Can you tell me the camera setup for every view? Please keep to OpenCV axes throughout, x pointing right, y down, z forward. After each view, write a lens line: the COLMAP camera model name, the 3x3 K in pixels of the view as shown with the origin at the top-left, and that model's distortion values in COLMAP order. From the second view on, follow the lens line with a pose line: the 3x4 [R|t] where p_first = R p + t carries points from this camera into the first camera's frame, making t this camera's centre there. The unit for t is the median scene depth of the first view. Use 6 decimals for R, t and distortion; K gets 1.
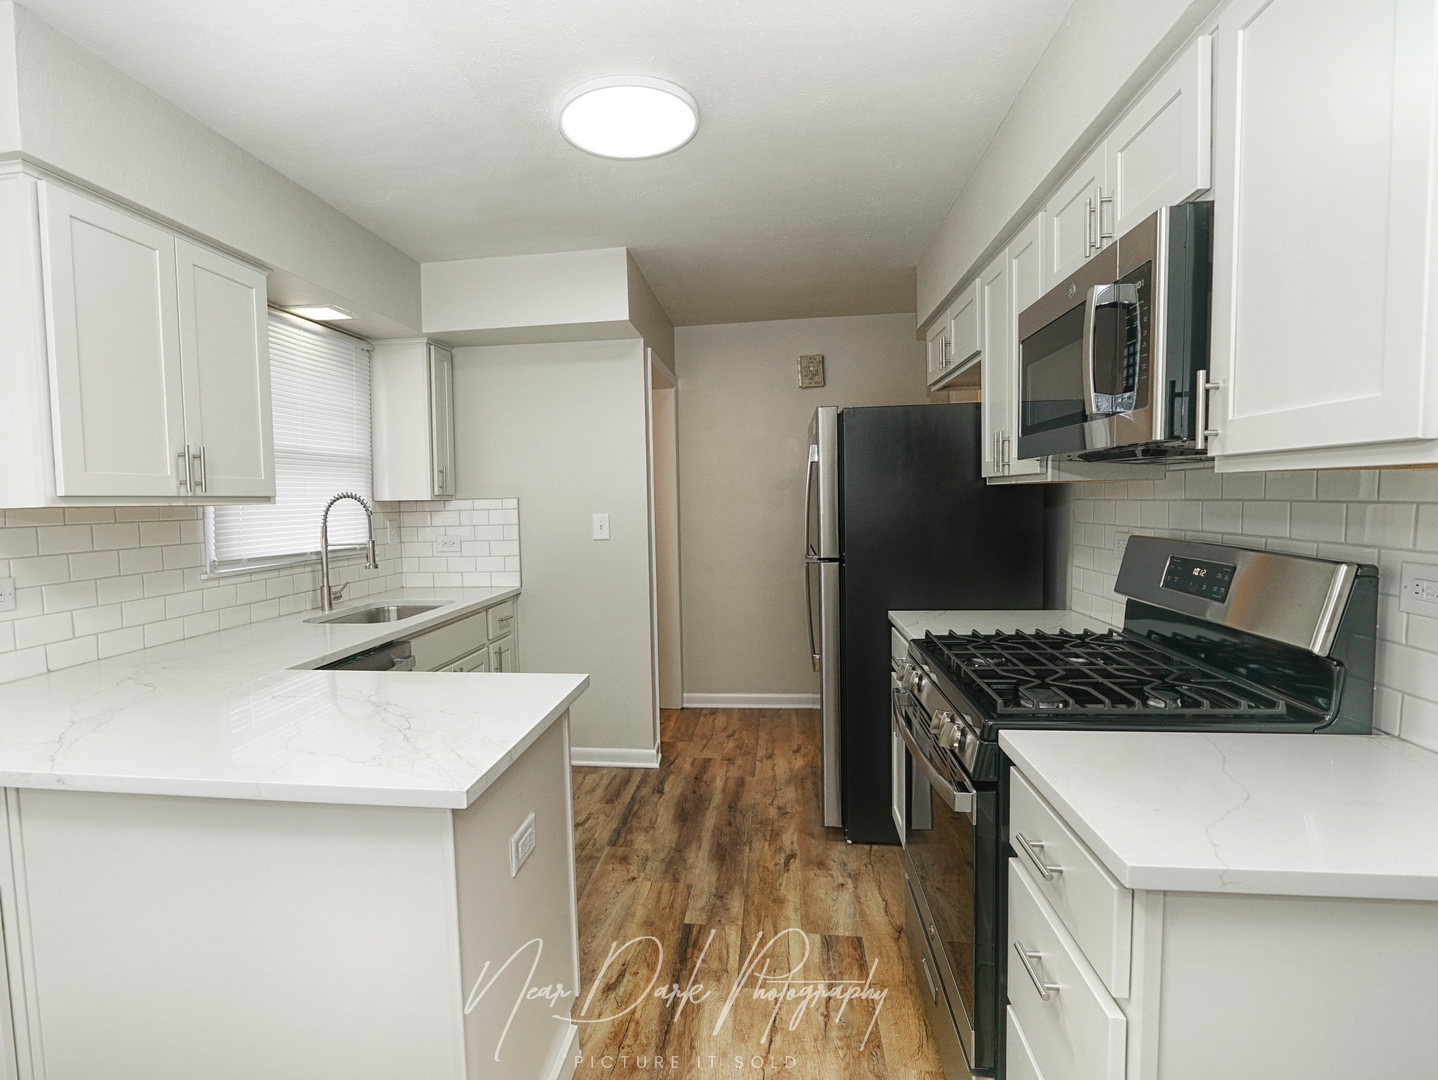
lens RADIAL K [[765.8, 0, 743.7], [0, 765.8, 544.3], [0, 0, 1]] dist [-0.018815, 0.000498]
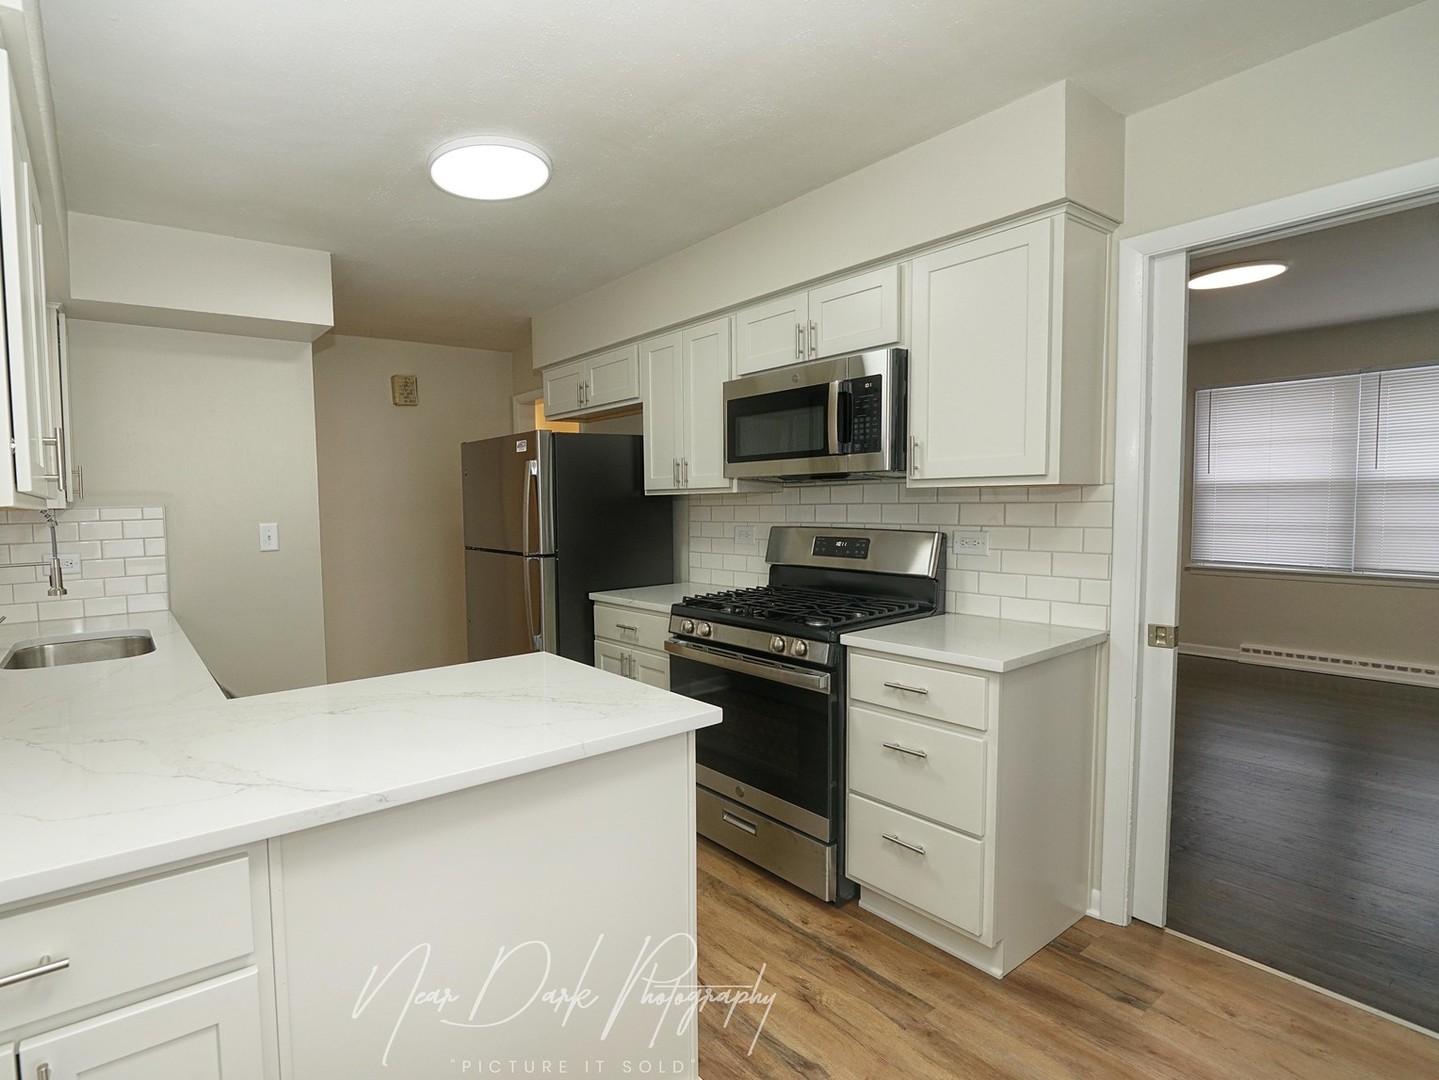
lens RADIAL K [[681.5, 0, 712.6], [0, 681.5, 540.1], [0, 0, 1]] dist [-0.033988, 0.000138]
pose [[0.709581, -0.034388, 0.703784, -0.644687], [0.047839, 0.998855, 0.000572, 0.010434], [-0.702998, 0.033262, 0.710413, 0.069651]]
